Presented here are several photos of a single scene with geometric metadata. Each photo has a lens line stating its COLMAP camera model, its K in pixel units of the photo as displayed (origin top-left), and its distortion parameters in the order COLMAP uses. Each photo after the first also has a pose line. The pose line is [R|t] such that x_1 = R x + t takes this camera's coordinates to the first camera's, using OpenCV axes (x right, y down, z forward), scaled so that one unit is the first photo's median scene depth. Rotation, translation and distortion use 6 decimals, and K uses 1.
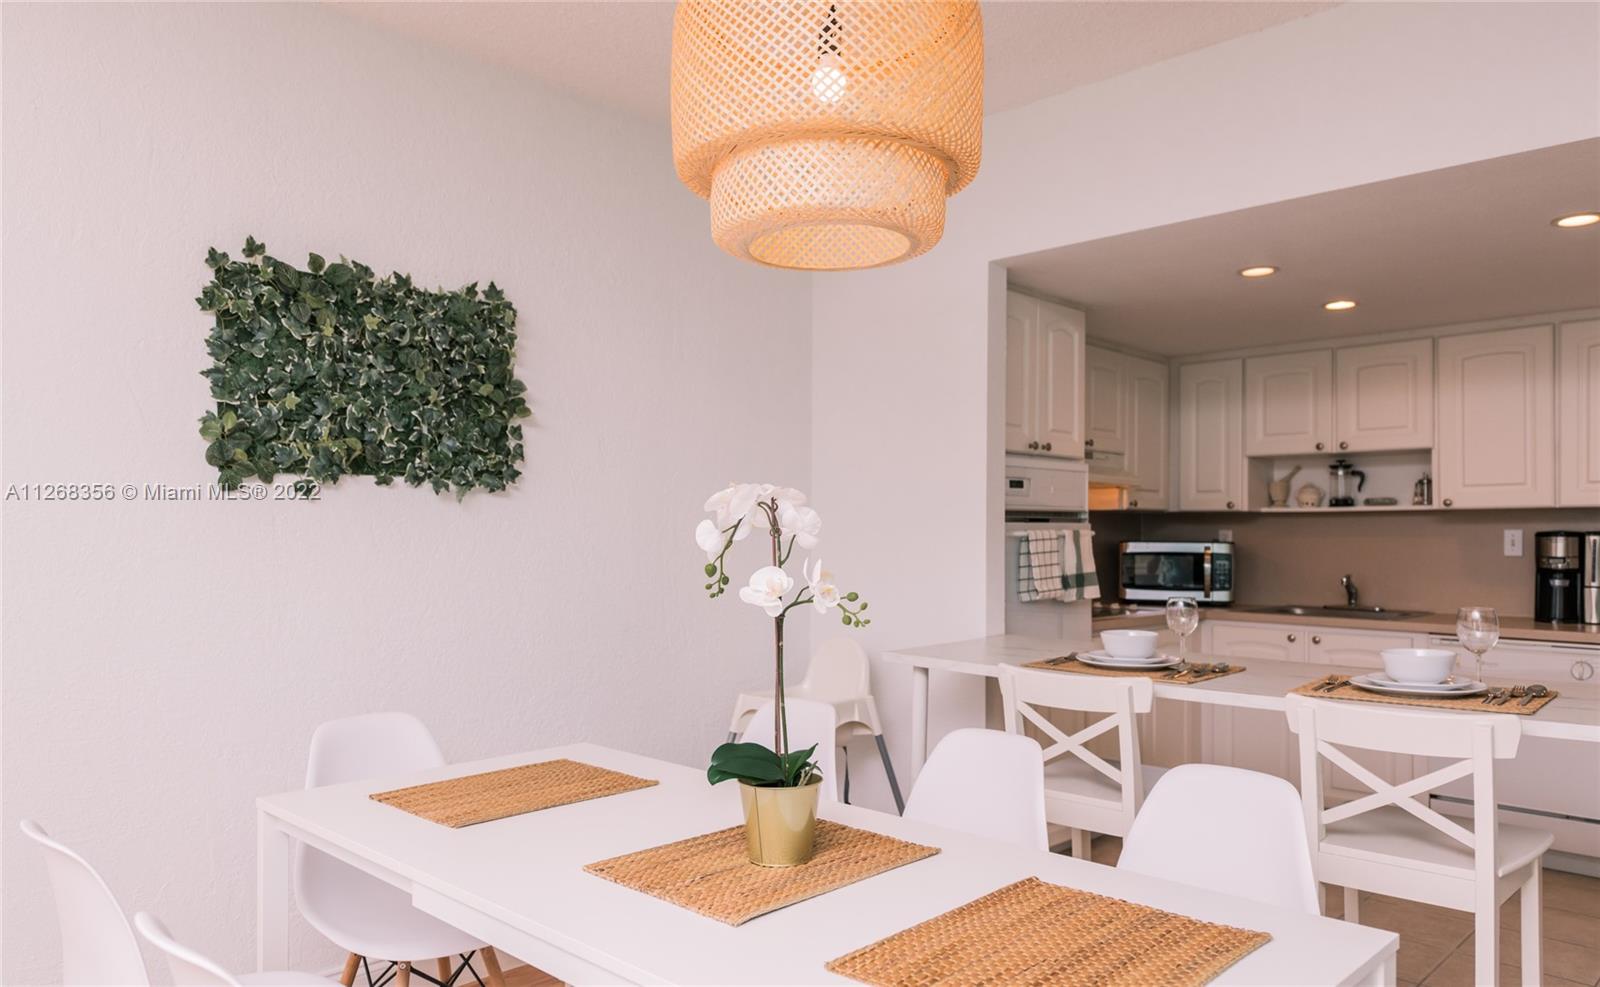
lens RADIAL K [[1081.2, 0, 798.4], [0, 1081.2, 533.8], [0, 0, 1]] dist [0.006815, -0.000588]
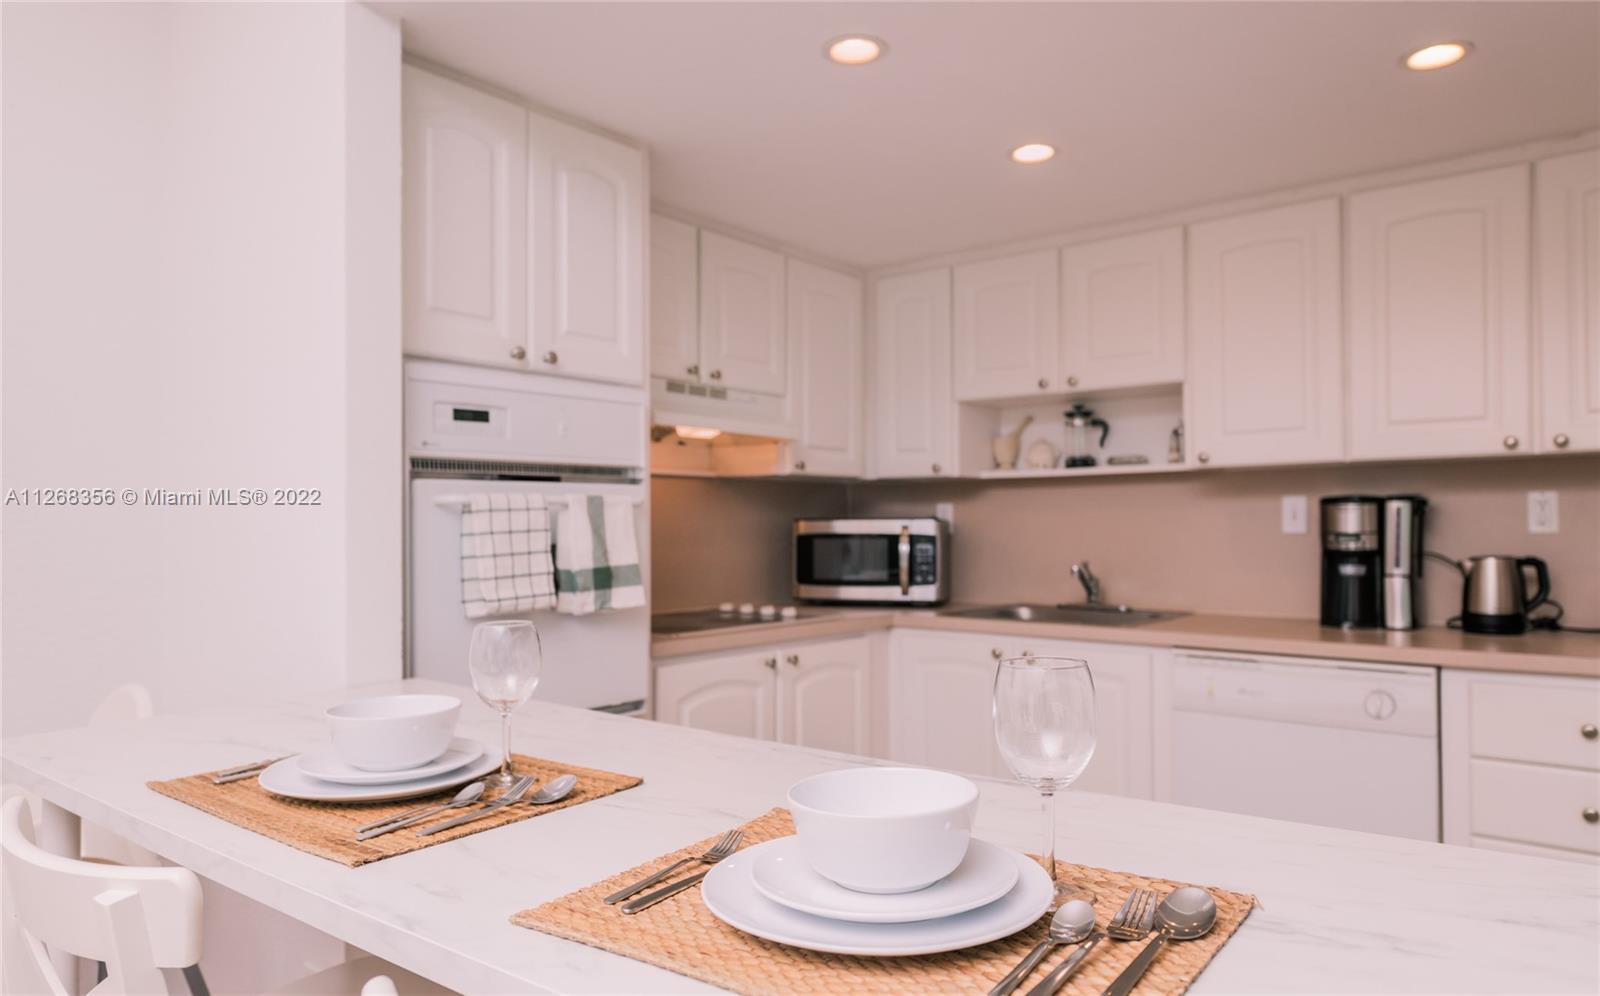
lens RADIAL K [[1051.8, 0, 799.0], [0, 1051.8, 516.2], [0, 0, 1]] dist [0.002793, -0.000381]
pose [[0.994664, -0.007968, 0.102858, 0.316925], [0.008743, 0.999937, -0.007081, 0.013923], [-0.102795, 0.007942, 0.994671, 0.412940]]
